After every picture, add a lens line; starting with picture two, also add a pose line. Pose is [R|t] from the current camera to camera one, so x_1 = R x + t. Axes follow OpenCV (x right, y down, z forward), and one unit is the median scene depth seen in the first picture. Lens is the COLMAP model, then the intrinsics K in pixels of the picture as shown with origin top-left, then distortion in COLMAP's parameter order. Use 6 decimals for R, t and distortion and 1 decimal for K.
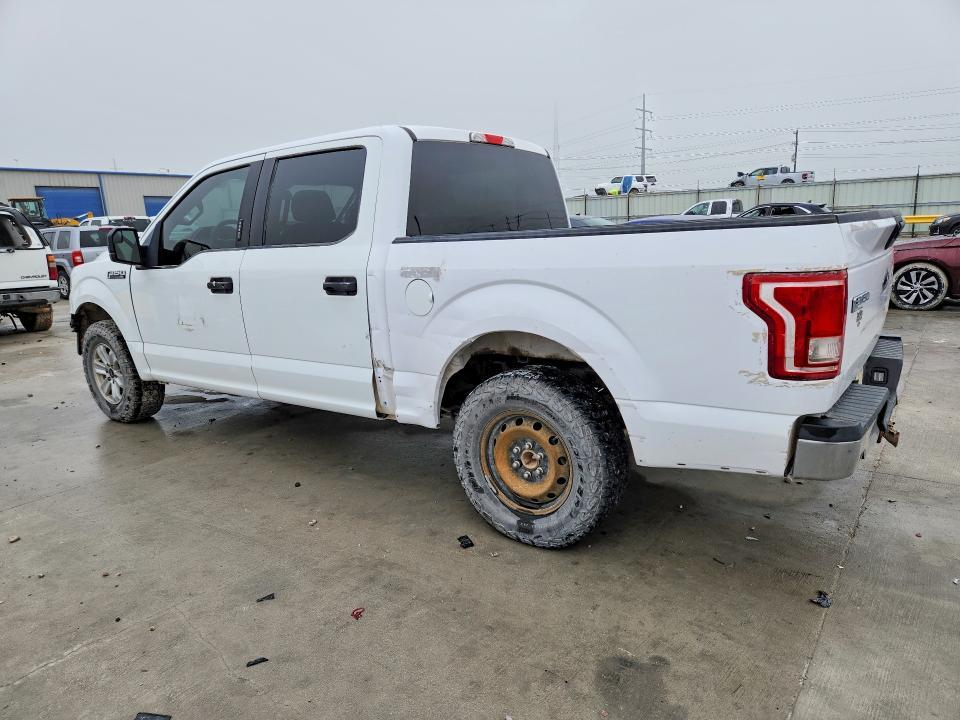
lens RADIAL K [[656.4, 0, 476.7], [0, 656.4, 364.6], [0, 0, 1]] dist [0.036065, -0.007835]
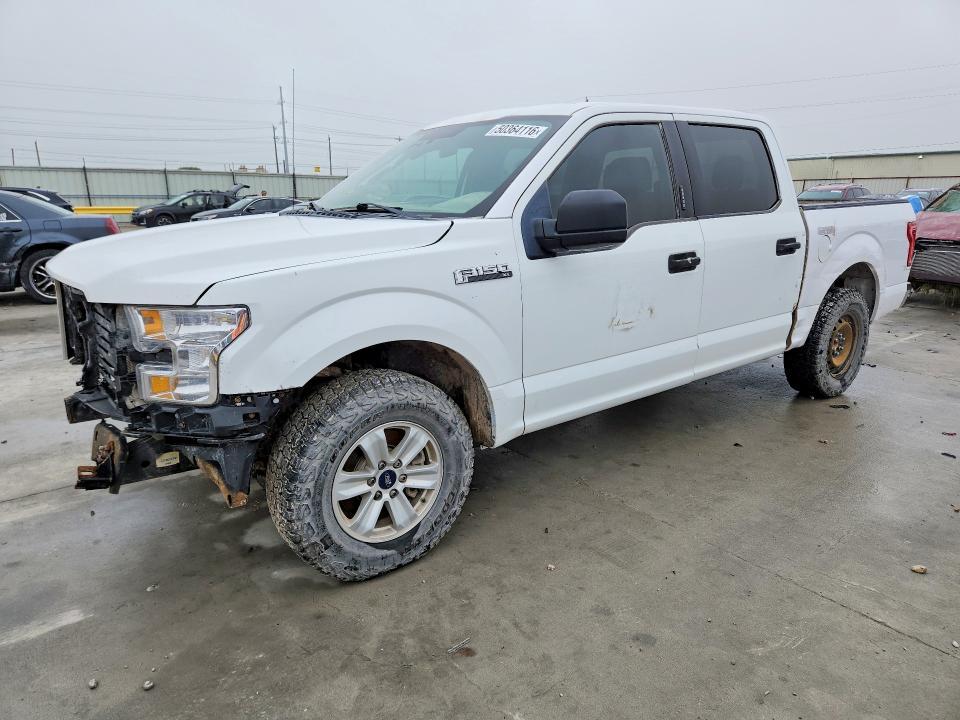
lens RADIAL K [[656.4, 0, 476.2], [0, 656.4, 354.1], [0, 0, 1]] dist [0.036065, -0.007835]
pose [[0.265689, -0.190741, 0.945001, -1.129410], [0.196804, 0.970321, 0.140519, -0.155405], [-0.943757, 0.148646, 0.295342, 0.893824]]
